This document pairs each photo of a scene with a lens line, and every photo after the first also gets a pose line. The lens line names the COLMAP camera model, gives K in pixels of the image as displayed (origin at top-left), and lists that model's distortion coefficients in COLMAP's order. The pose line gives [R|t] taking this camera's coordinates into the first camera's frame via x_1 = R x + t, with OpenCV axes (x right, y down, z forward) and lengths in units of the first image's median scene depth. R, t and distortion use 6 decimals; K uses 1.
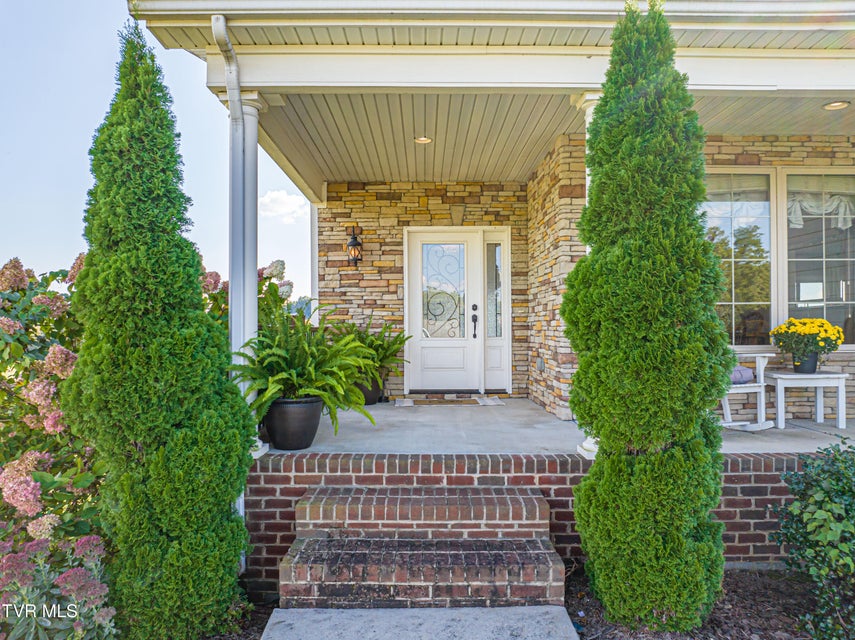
lens RADIAL K [[602.2, 0, 425.5], [0, 602.2, 322.7], [0, 0, 1]] dist [-0.037140, -0.001880]
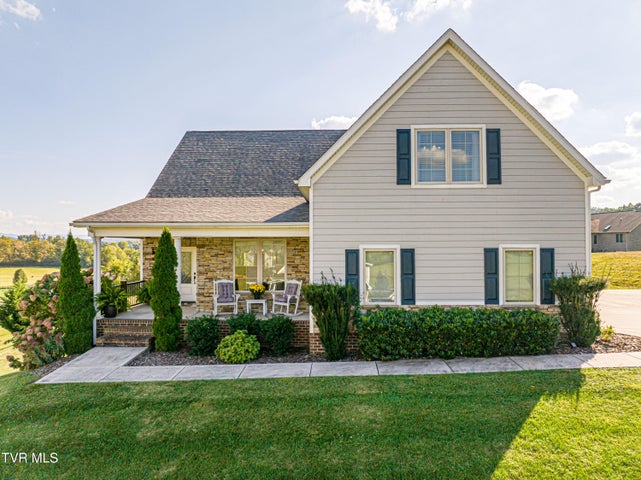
lens RADIAL K [[451.5, 0, 322.2], [0, 451.5, 238.9], [0, 0, 1]] dist [-0.037140, -0.001880]
pose [[0.999155, -0.003337, -0.040969, 1.561115], [0.003292, 0.999994, -0.001180, -0.373034], [0.040973, 0.001044, 0.999160, -2.319357]]
